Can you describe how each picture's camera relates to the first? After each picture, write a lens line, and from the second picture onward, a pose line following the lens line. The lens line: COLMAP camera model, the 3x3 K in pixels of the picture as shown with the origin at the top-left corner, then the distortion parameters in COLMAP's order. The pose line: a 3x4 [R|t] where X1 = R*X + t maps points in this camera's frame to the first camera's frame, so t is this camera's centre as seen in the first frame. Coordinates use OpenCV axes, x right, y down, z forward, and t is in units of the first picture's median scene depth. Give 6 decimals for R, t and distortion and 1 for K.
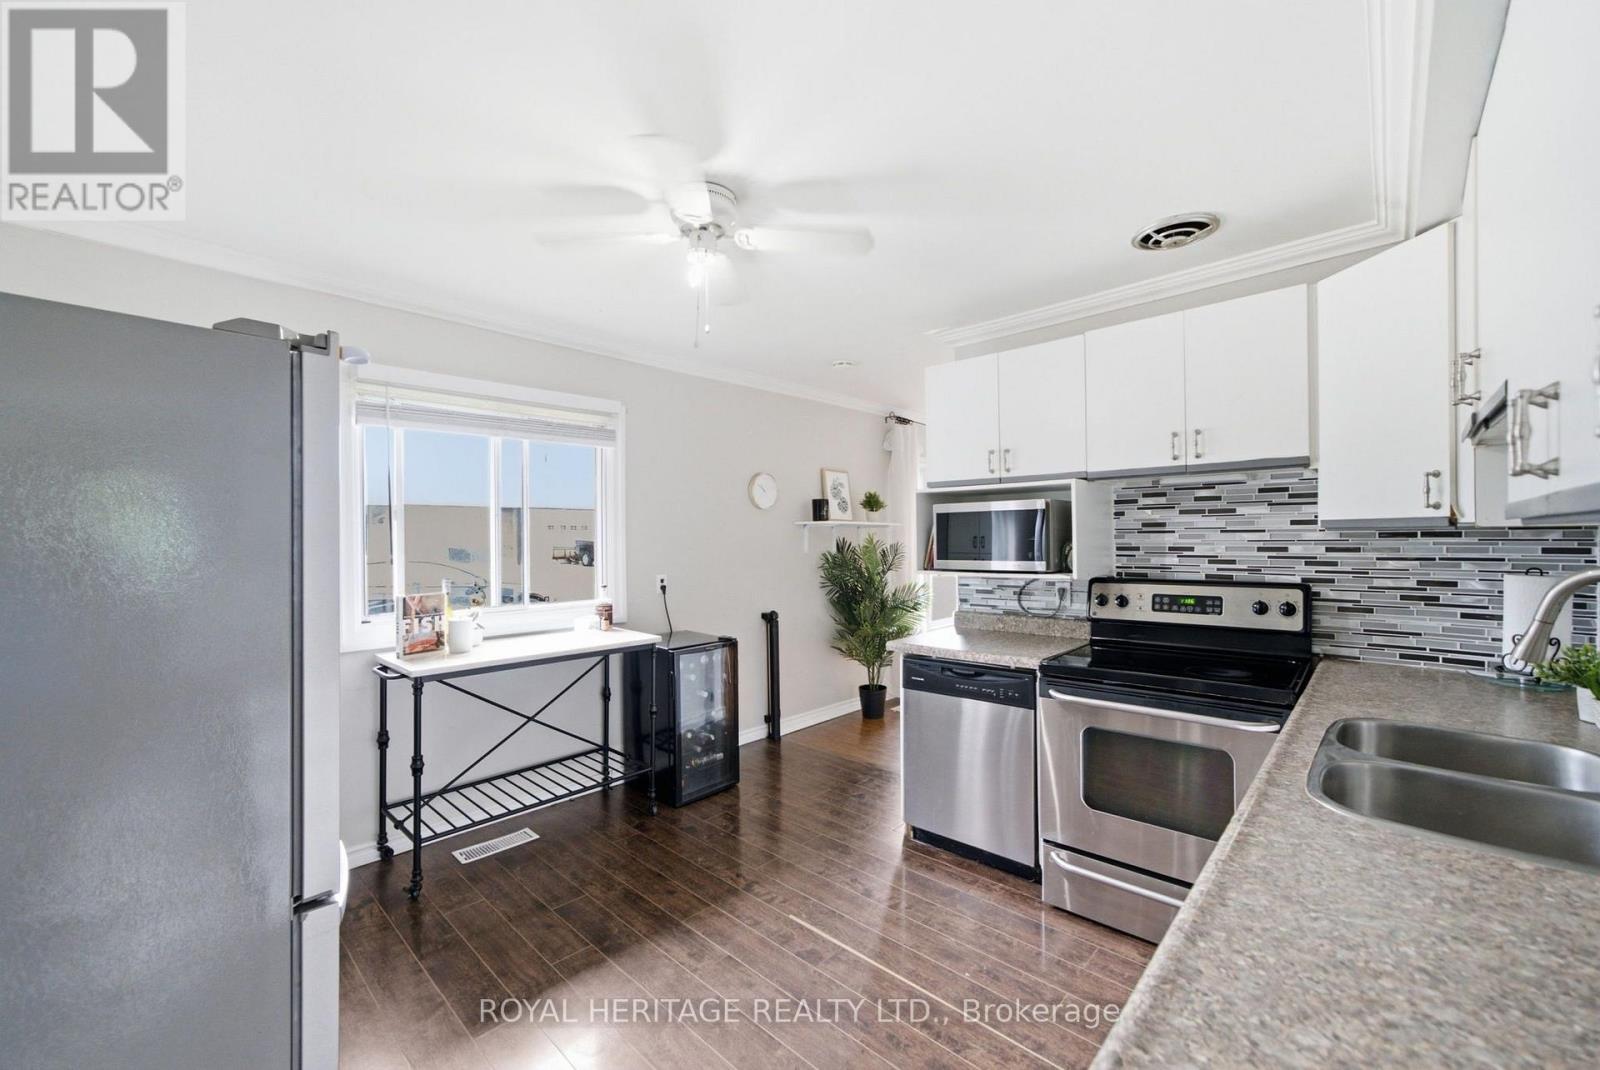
lens RADIAL K [[658.6, 0, 807.5], [0, 658.6, 534.8], [0, 0, 1]] dist [-0.012463, 0.007092]
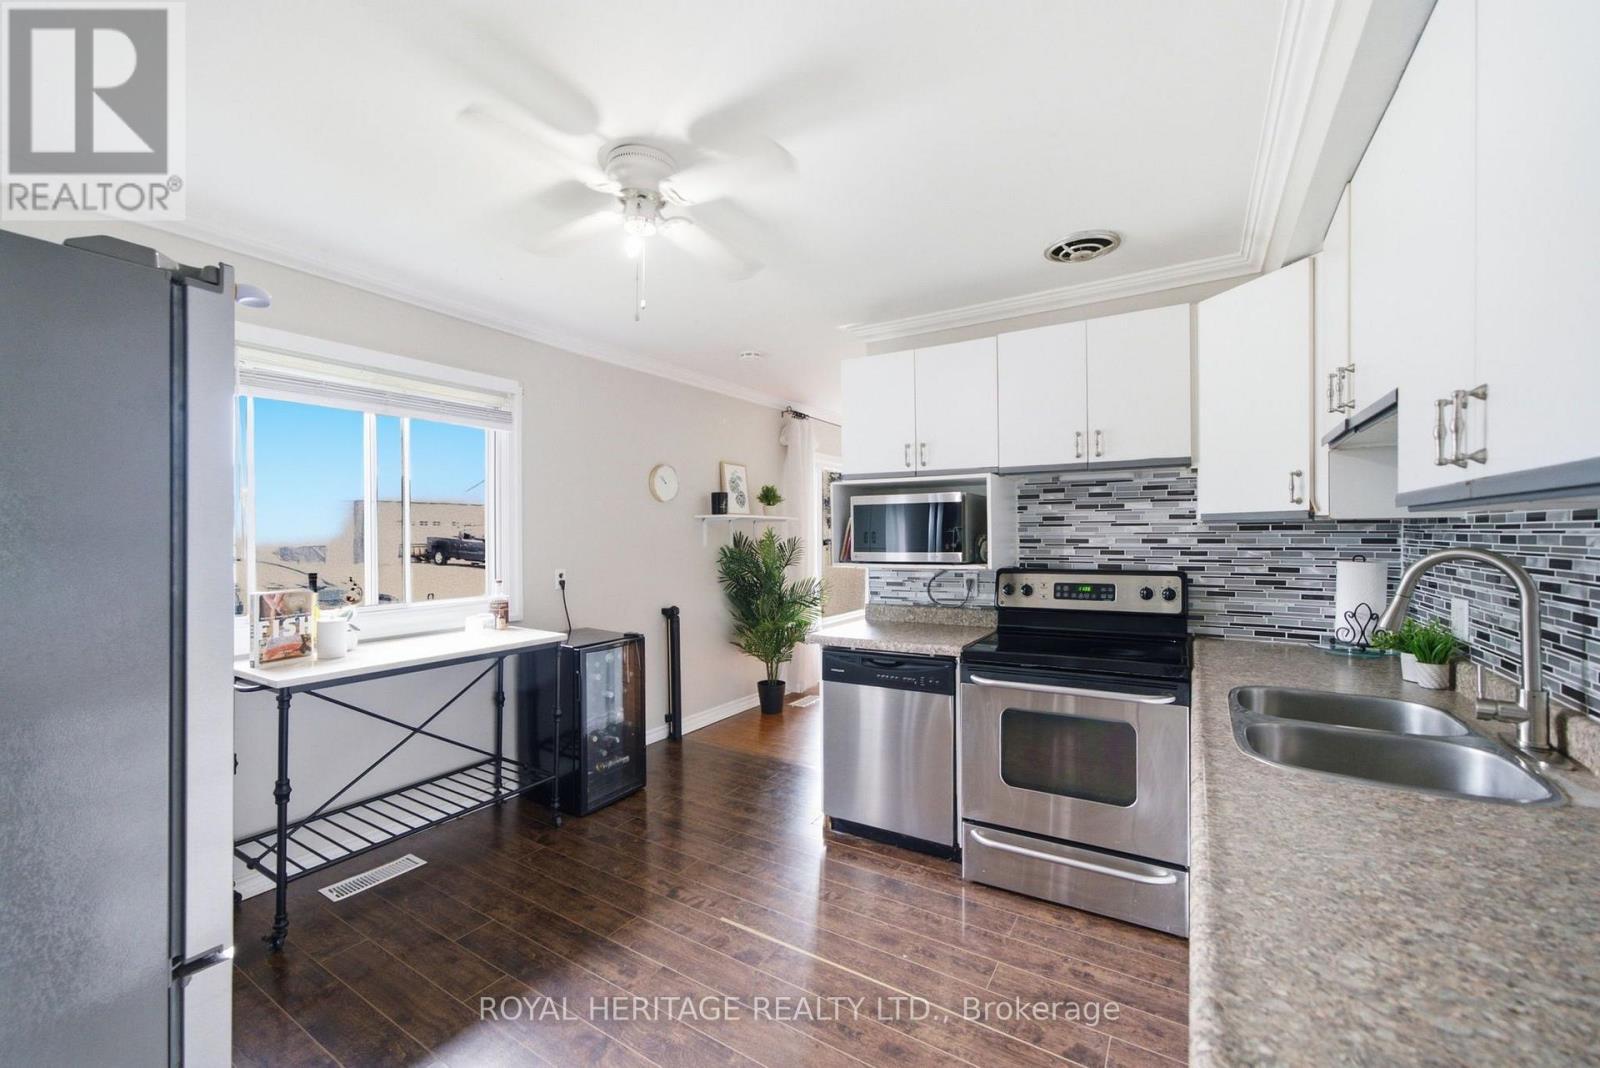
lens RADIAL K [[658.6, 0, 796.4], [0, 658.6, 534.8], [0, 0, 1]] dist [-0.012463, 0.007092]
pose [[0.980184, 0.004206, 0.198045, -0.109059], [-0.004169, 0.999991, -0.000602, 0.015554], [-0.198046, -0.000235, 0.980193, 0.030625]]
